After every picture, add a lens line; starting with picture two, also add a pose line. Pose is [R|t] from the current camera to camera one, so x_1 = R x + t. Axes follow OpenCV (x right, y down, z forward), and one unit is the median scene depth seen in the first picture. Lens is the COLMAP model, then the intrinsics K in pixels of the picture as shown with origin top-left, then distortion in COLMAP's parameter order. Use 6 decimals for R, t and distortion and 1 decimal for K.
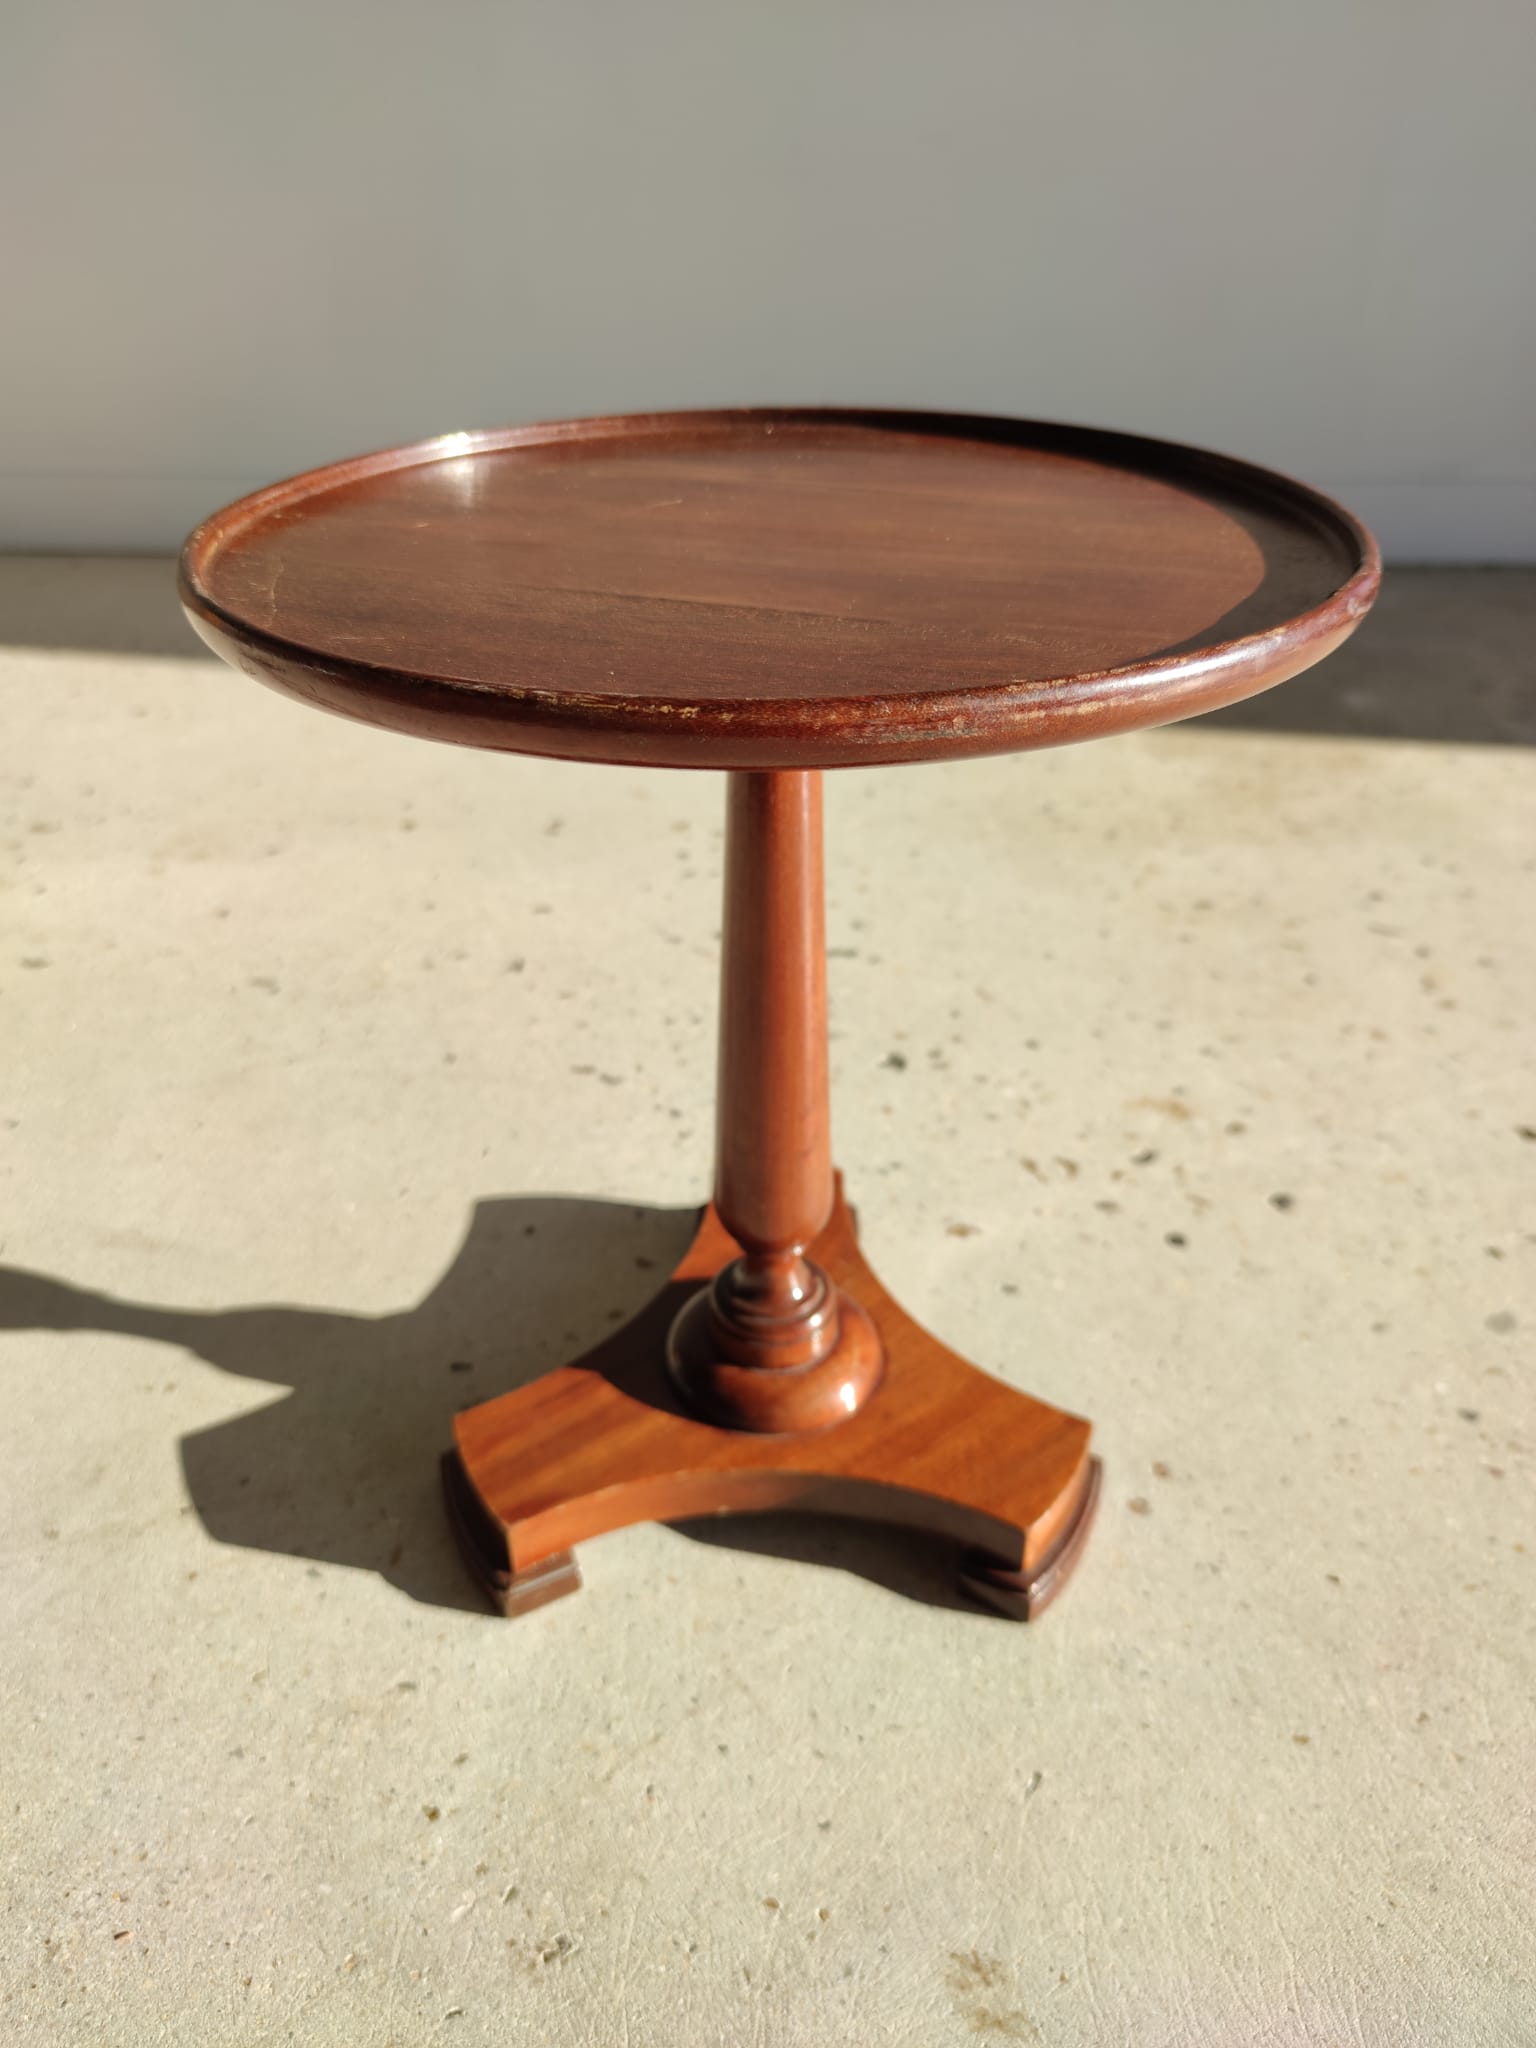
lens RADIAL K [[1473.9, 0, 769.3], [0, 1473.9, 1039.7], [0, 0, 1]] dist [0.021142, -0.031702]
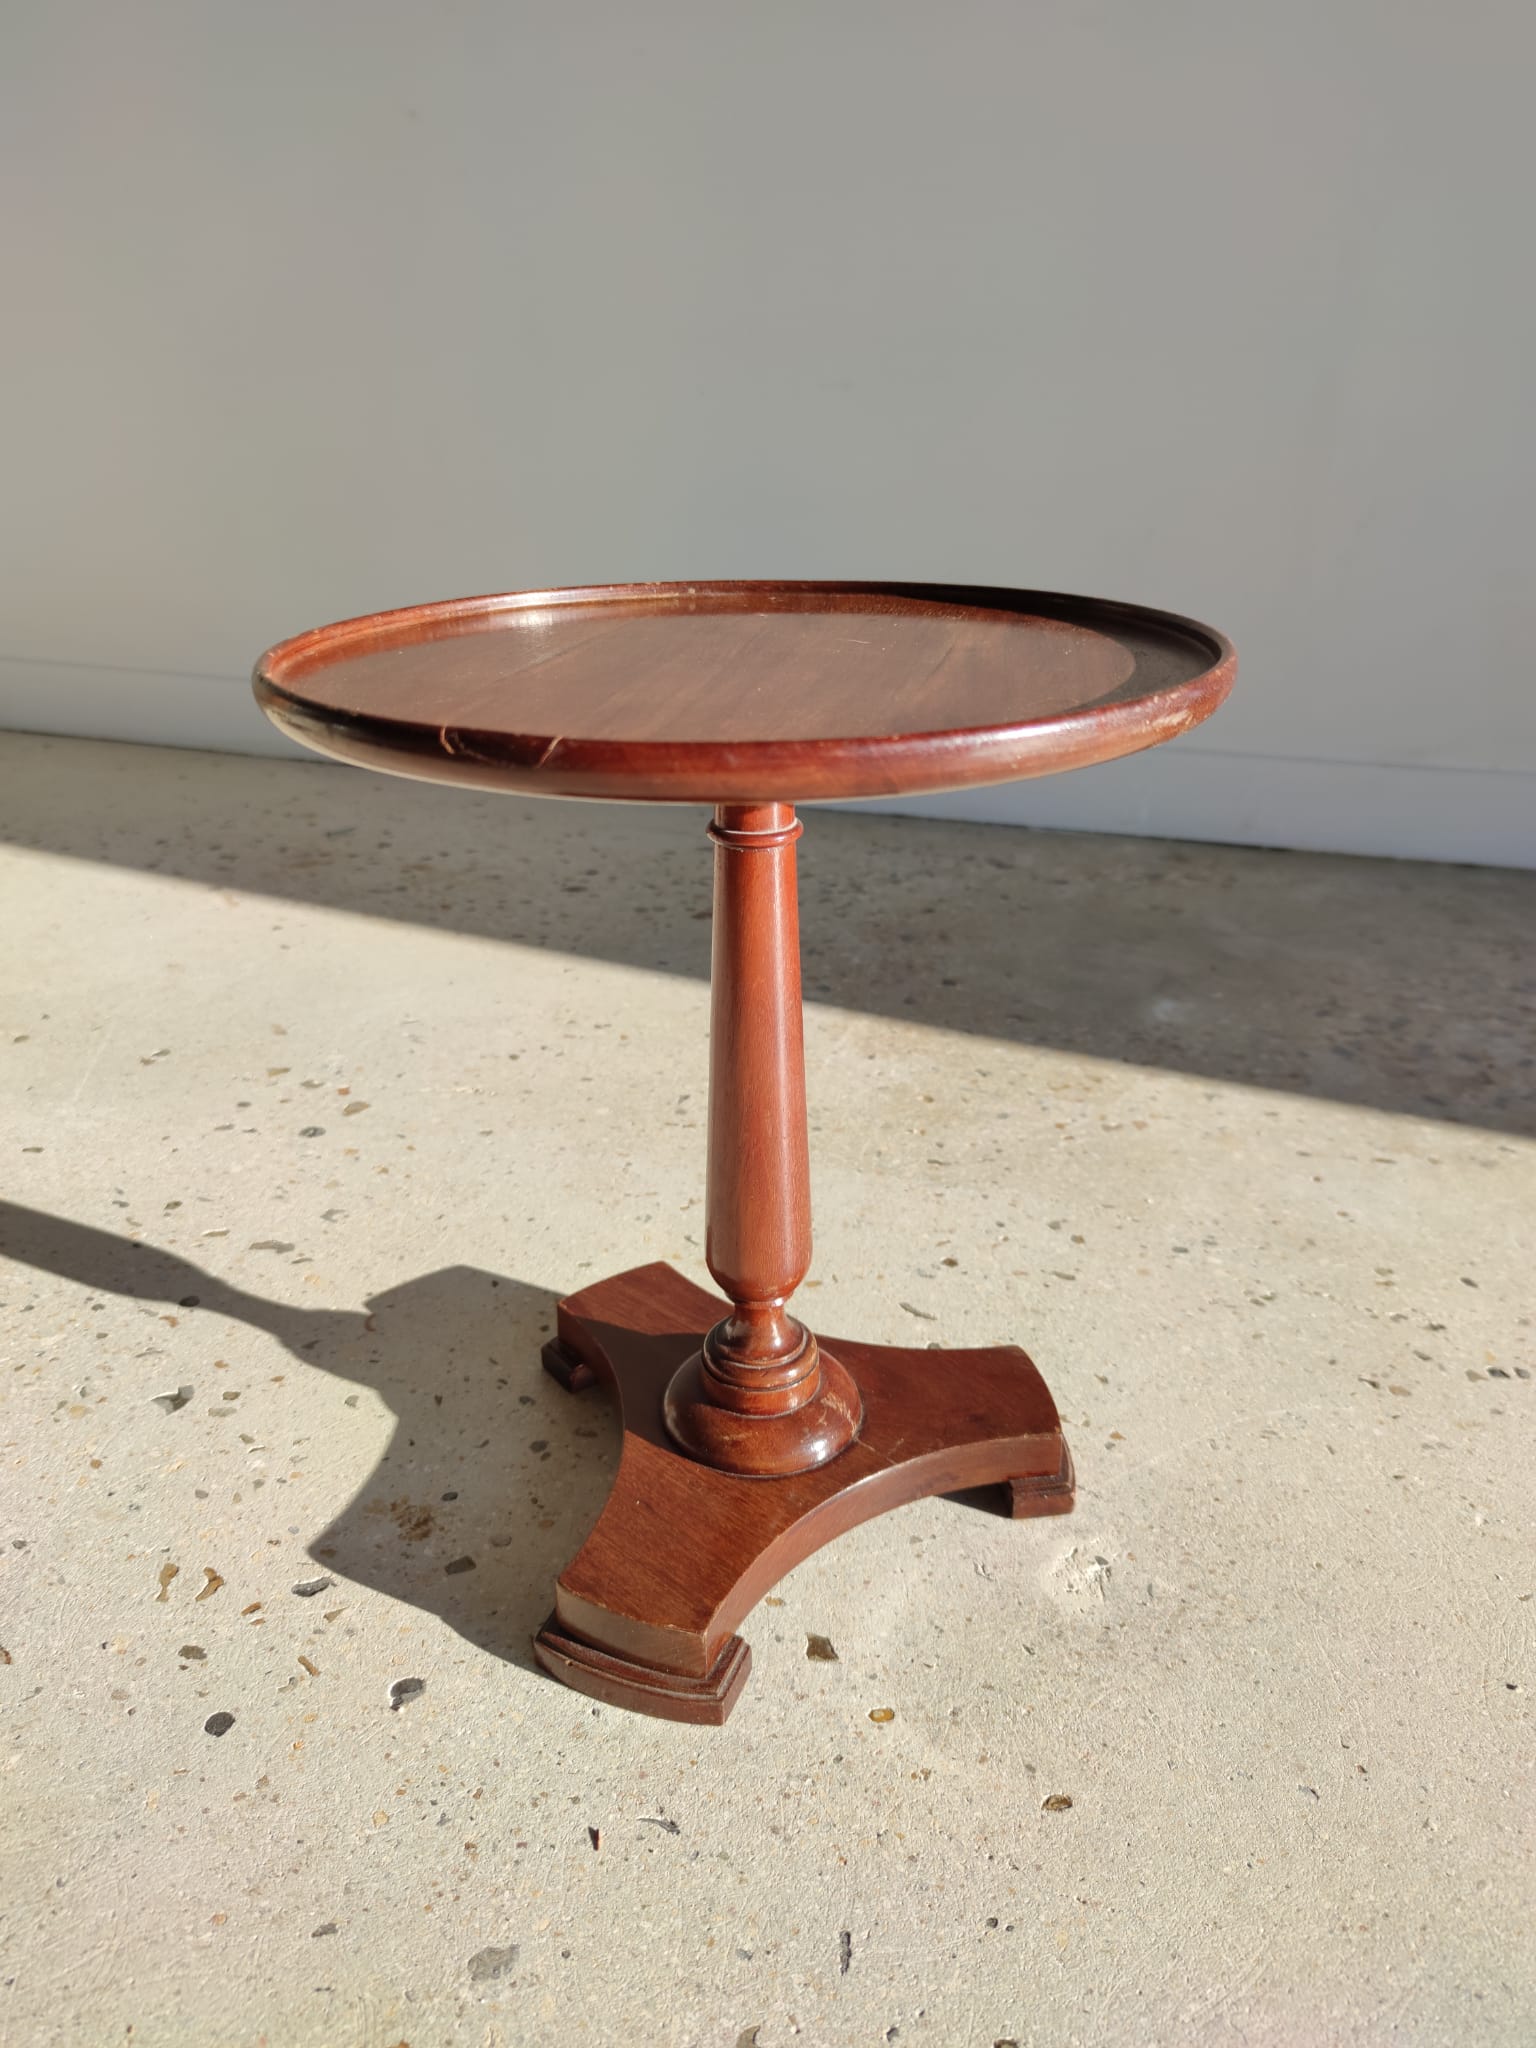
lens RADIAL K [[1459.6, 0, 784.1], [0, 1459.6, 1057.4], [0, 0, 1]] dist [0.067315, -0.058330]
pose [[0.973919, 0.111721, -0.197486, 0.847064], [-0.134943, 0.984917, -0.108296, -0.196755], [0.182409, 0.132121, 0.974305, 0.347837]]
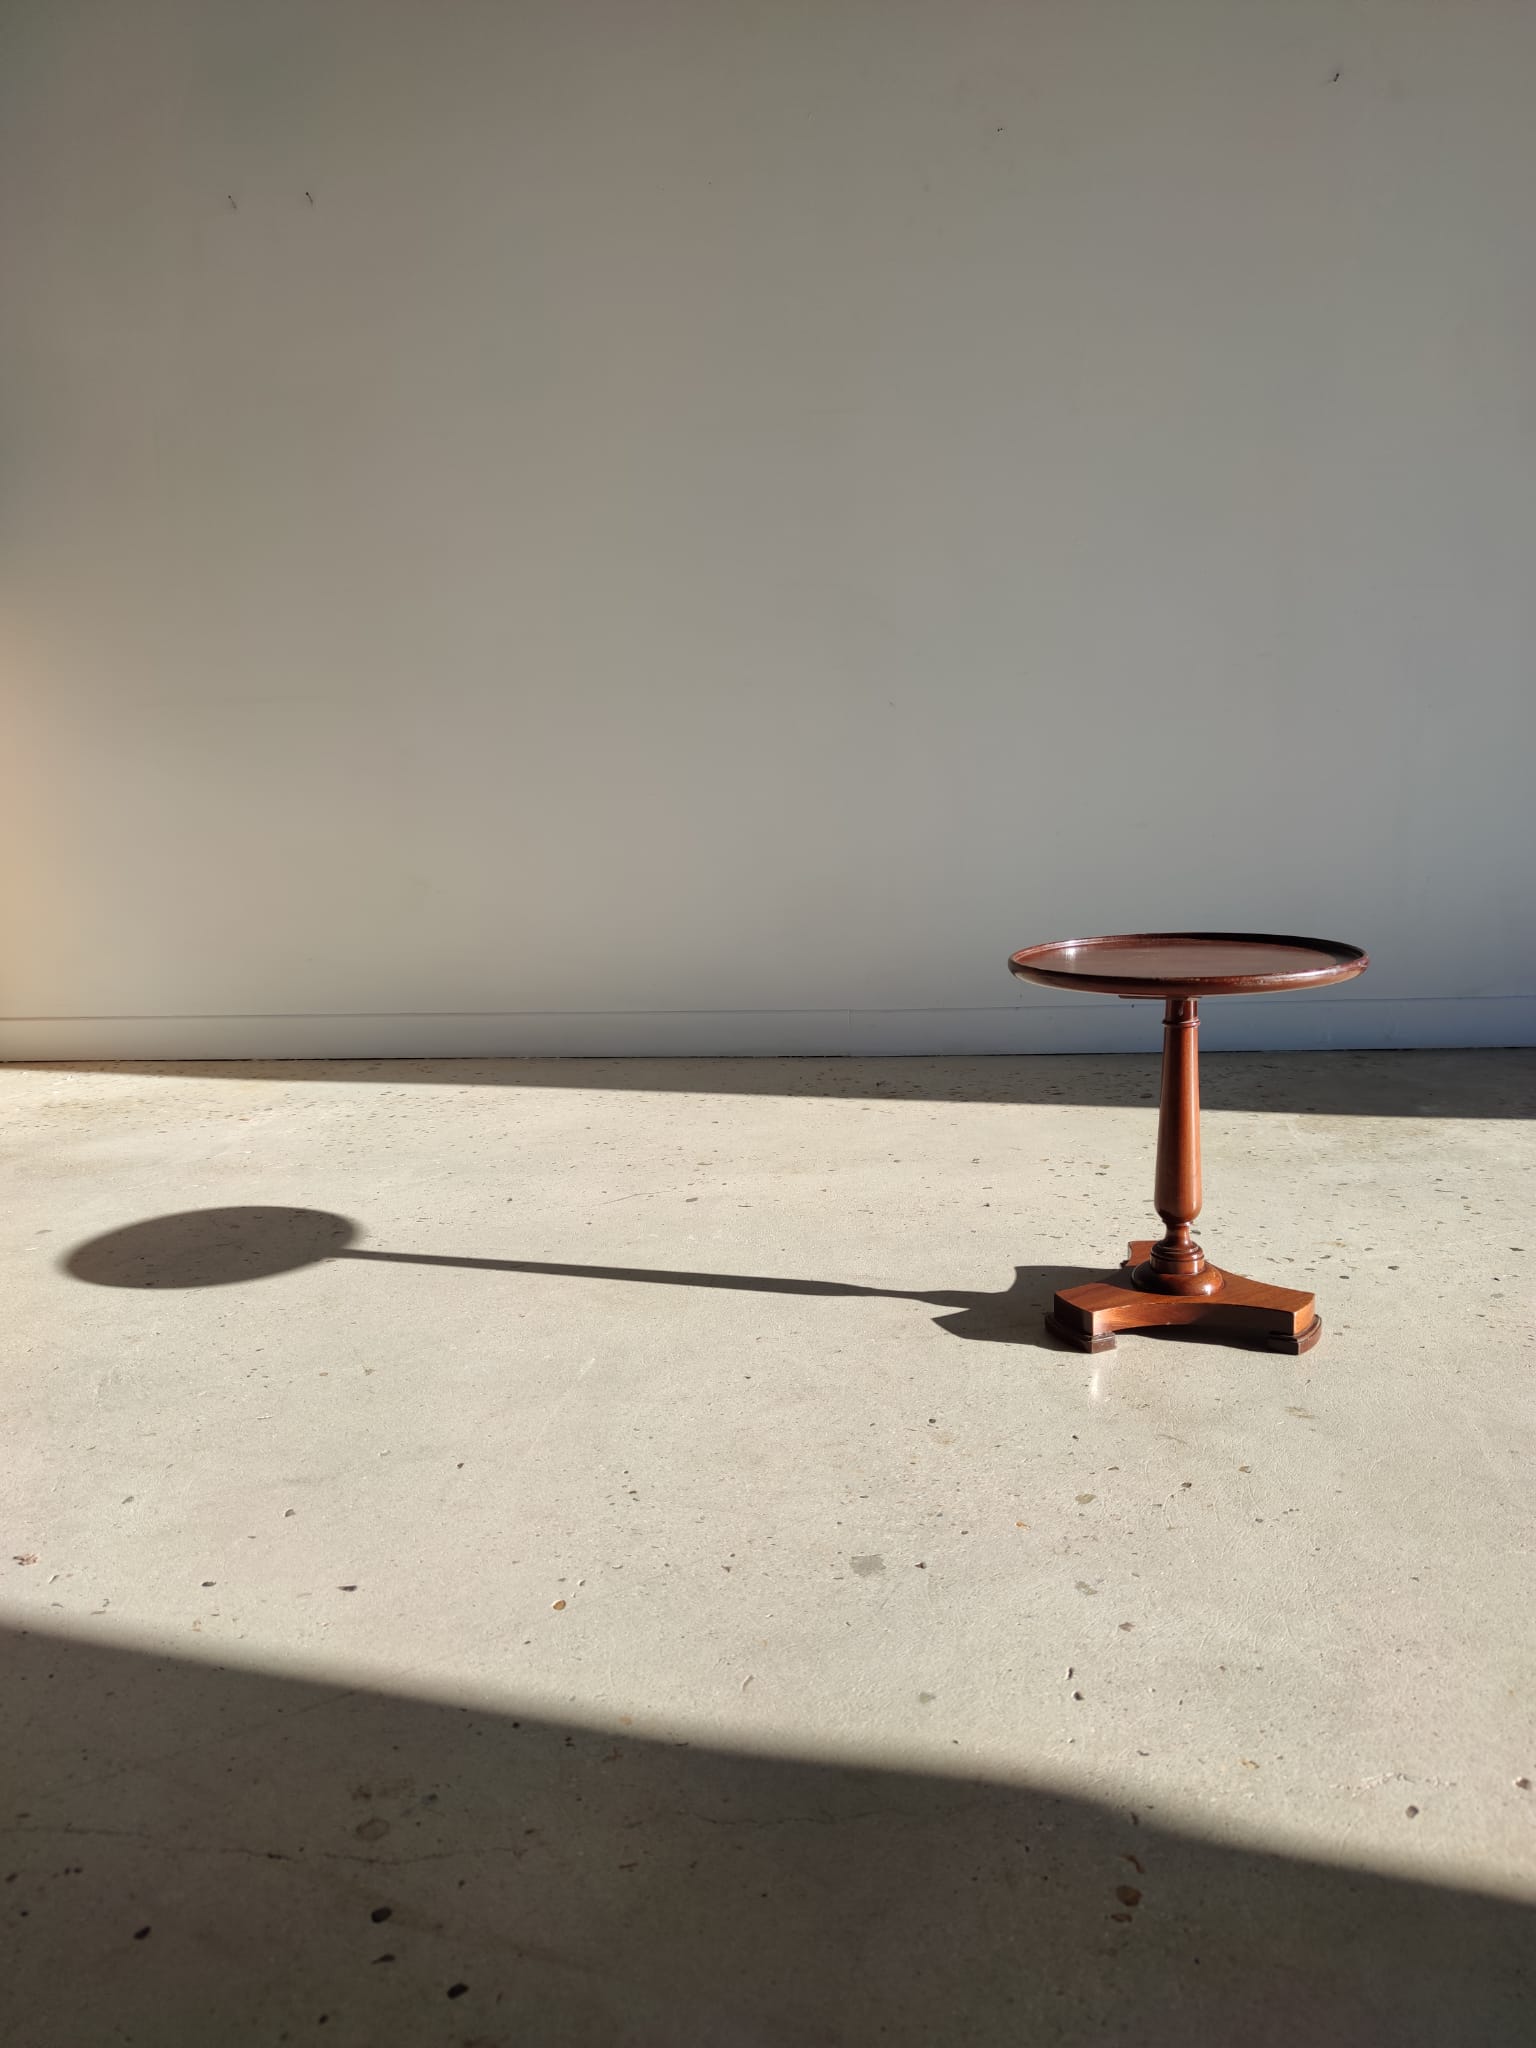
lens RADIAL K [[1460.3, 0, 772.2], [0, 1460.3, 1053.2], [0, 0, 1]] dist [0.058544, -0.046428]
pose [[0.996018, -0.014563, -0.087957, -0.479979], [-0.018532, 0.931201, -0.364034, 0.815905], [0.087207, 0.364215, 0.927223, -1.573406]]
